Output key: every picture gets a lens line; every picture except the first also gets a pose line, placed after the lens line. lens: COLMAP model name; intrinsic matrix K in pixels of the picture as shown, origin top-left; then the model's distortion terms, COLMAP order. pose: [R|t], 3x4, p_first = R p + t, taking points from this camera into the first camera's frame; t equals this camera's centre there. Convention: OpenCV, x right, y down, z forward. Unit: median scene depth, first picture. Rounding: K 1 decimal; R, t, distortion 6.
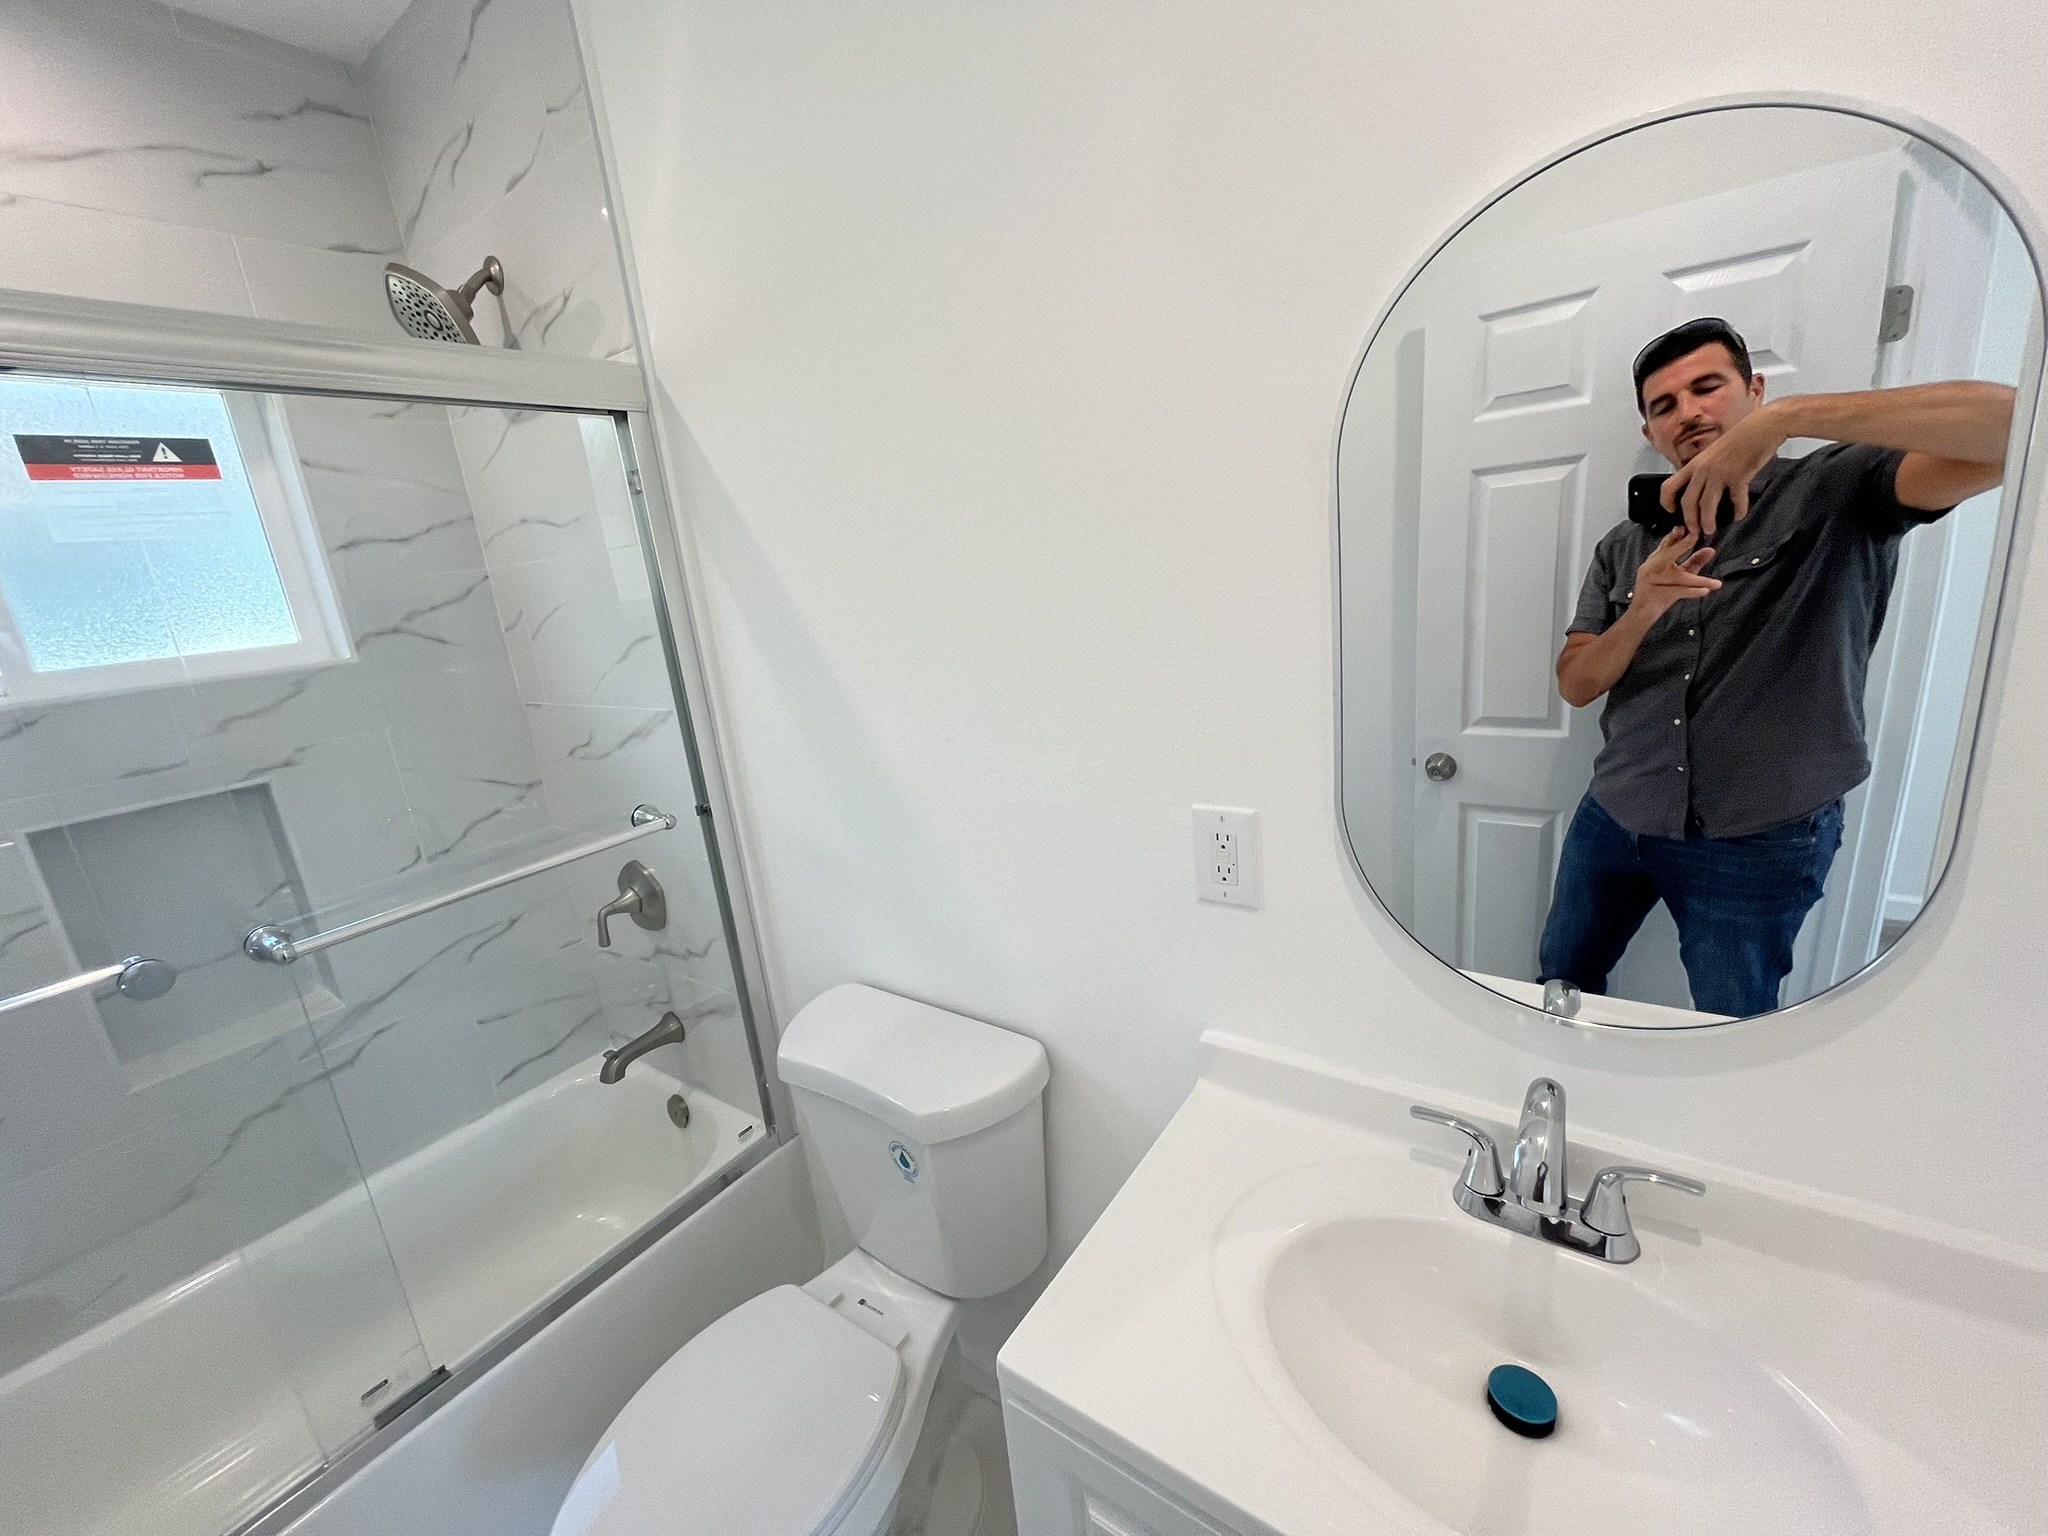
lens RADIAL K [[830.6, 0, 1024.0], [0, 830.6, 768.0], [0, 0, 1]] dist [-0.003398, 0.000318]
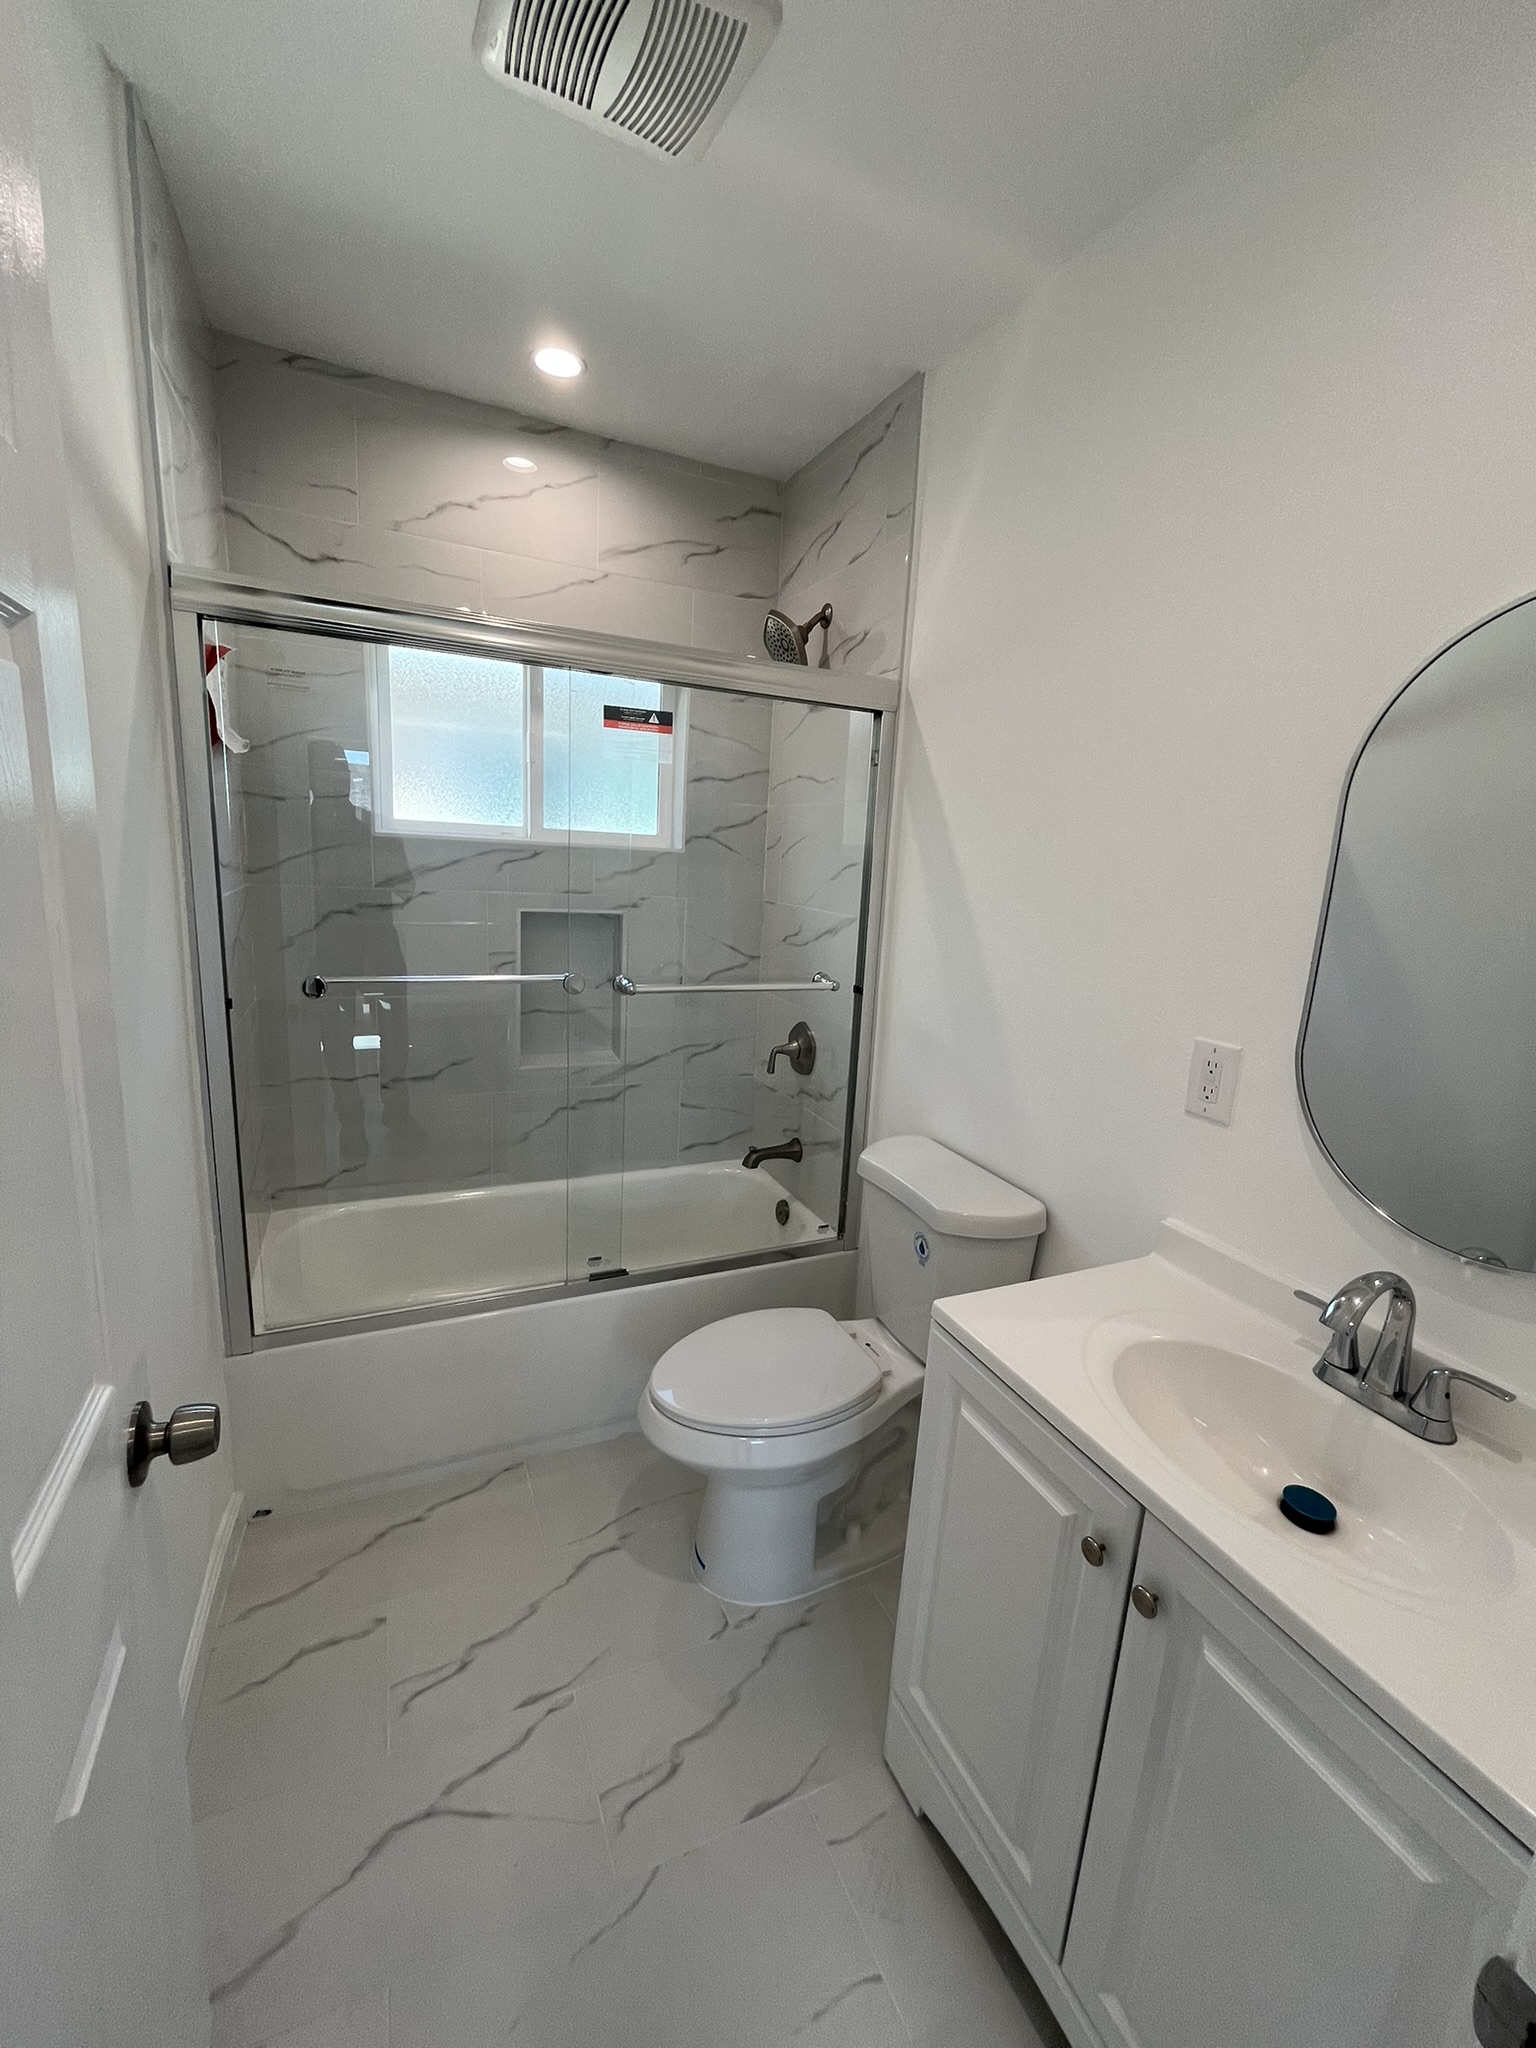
lens RADIAL K [[830.6, 0, 767.9], [0, 830.6, 1022.4], [0, 0, 1]] dist [-0.003398, 0.000318]
pose [[0.851863, 0.243426, -0.463760, 0.156833], [-0.262259, 0.964683, 0.024625, 0.115343], [0.453375, 0.100648, 0.885619, -0.324856]]
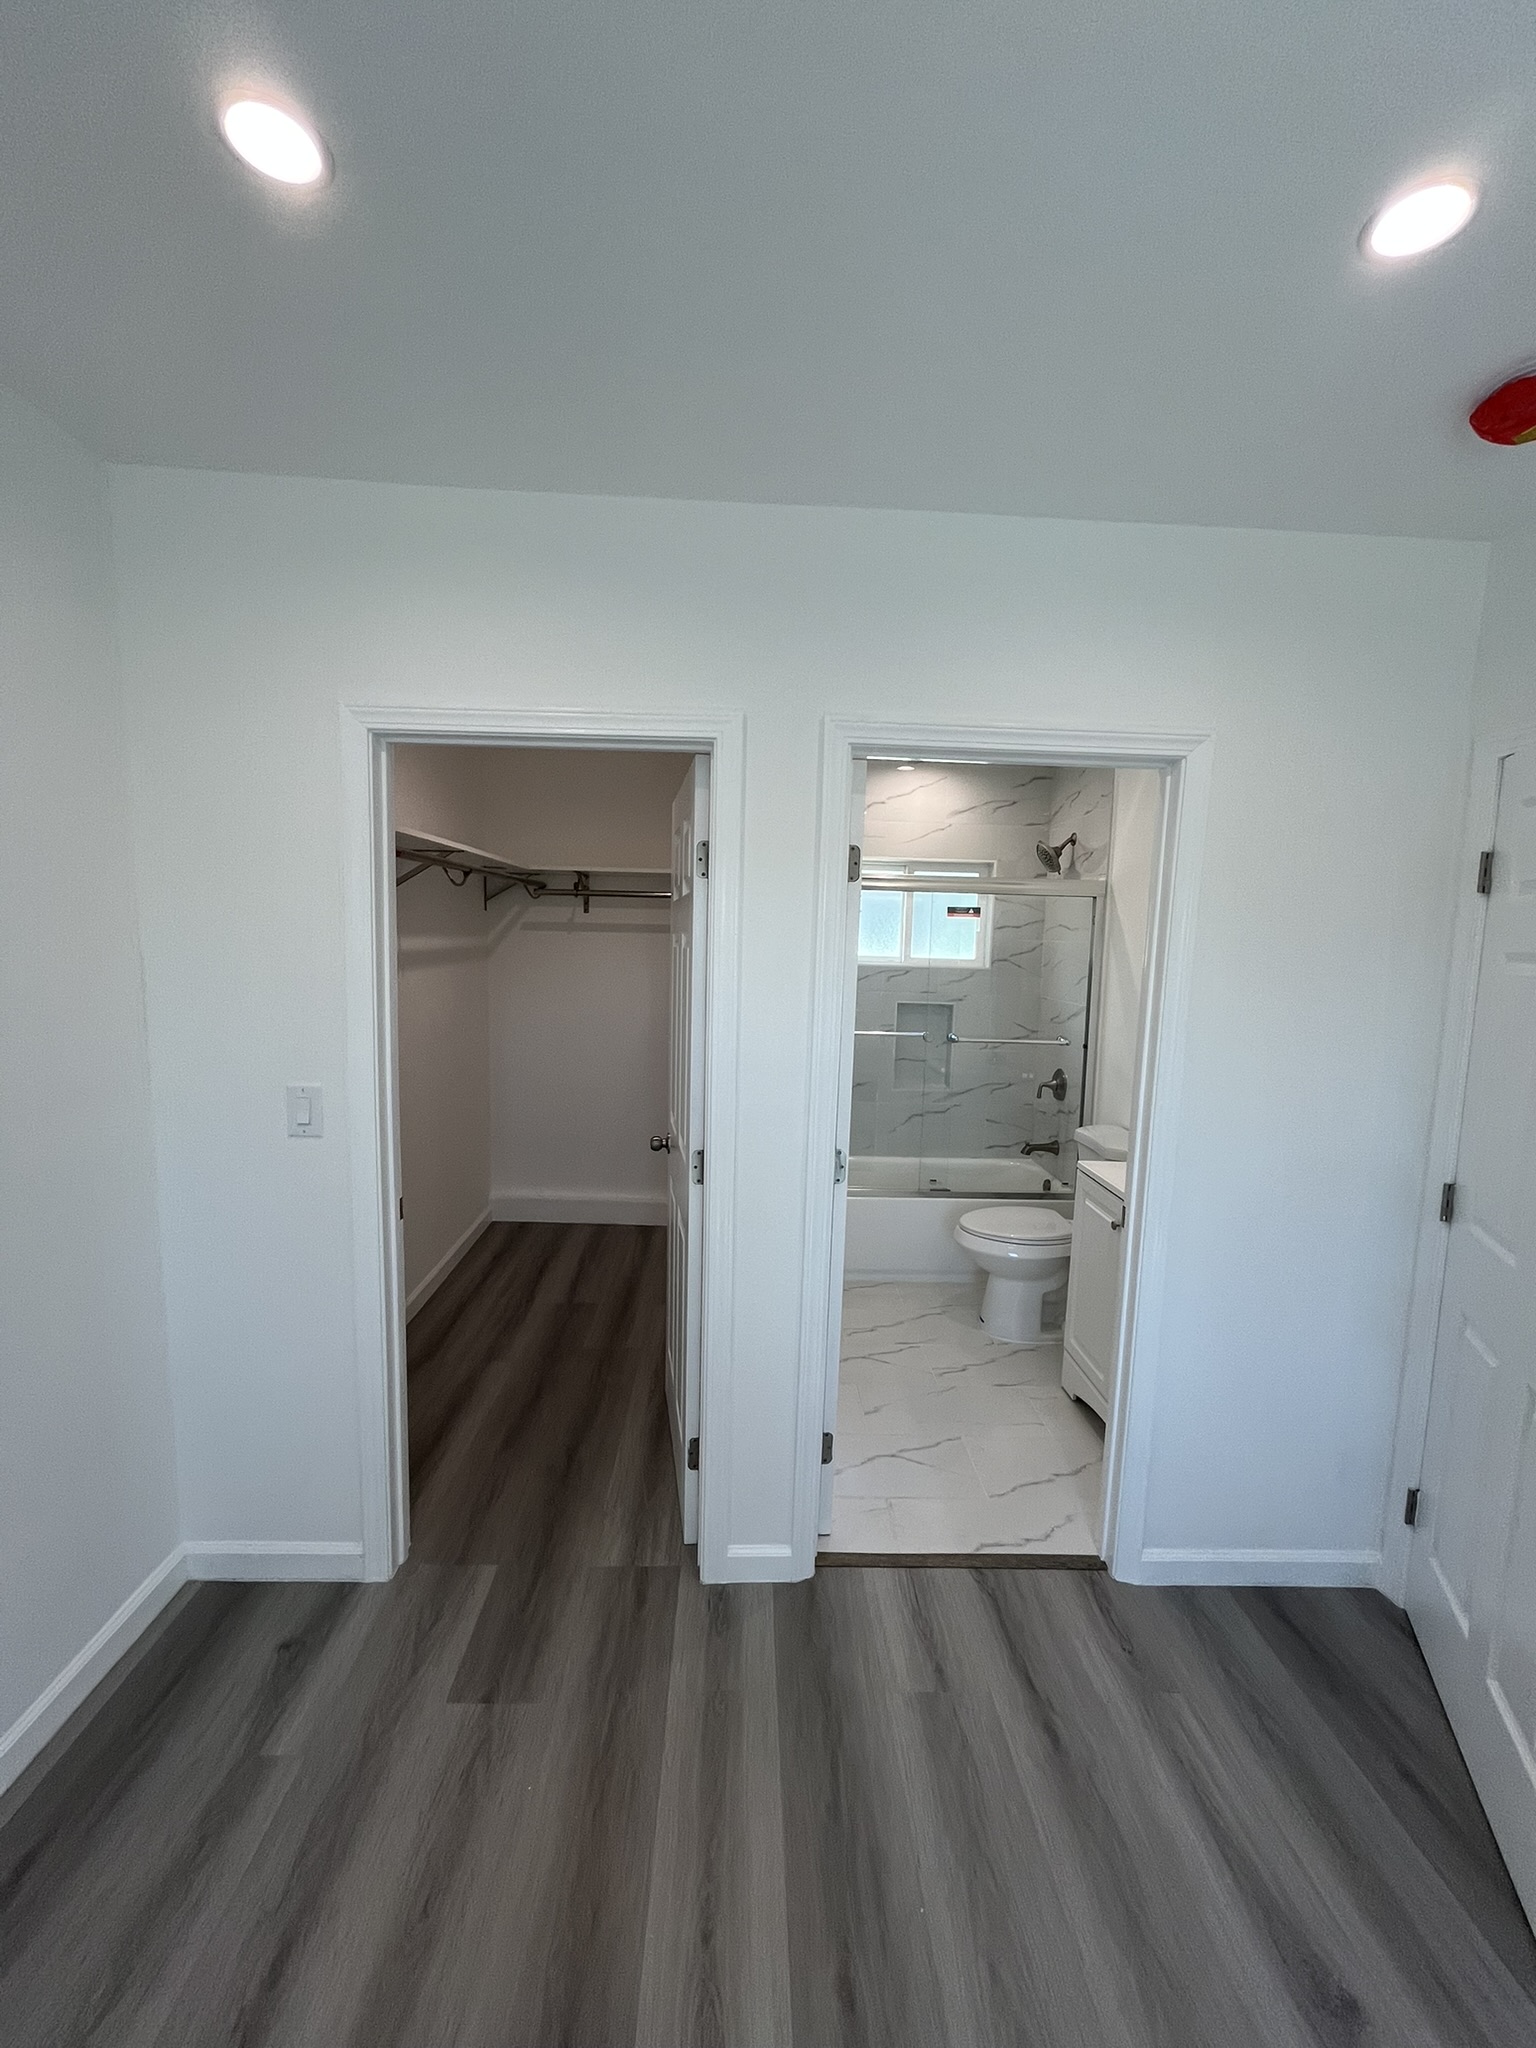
lens RADIAL K [[832.3, 0, 768.0], [0, 832.3, 1024.0], [0, 0, 1]] dist [-0.002445, -0.000282]
pose [[0.599485, 0.199054, -0.775238, 1.016629], [-0.285059, 0.958168, 0.025590, 0.203814], [0.747903, 0.205648, 0.631150, -1.375543]]
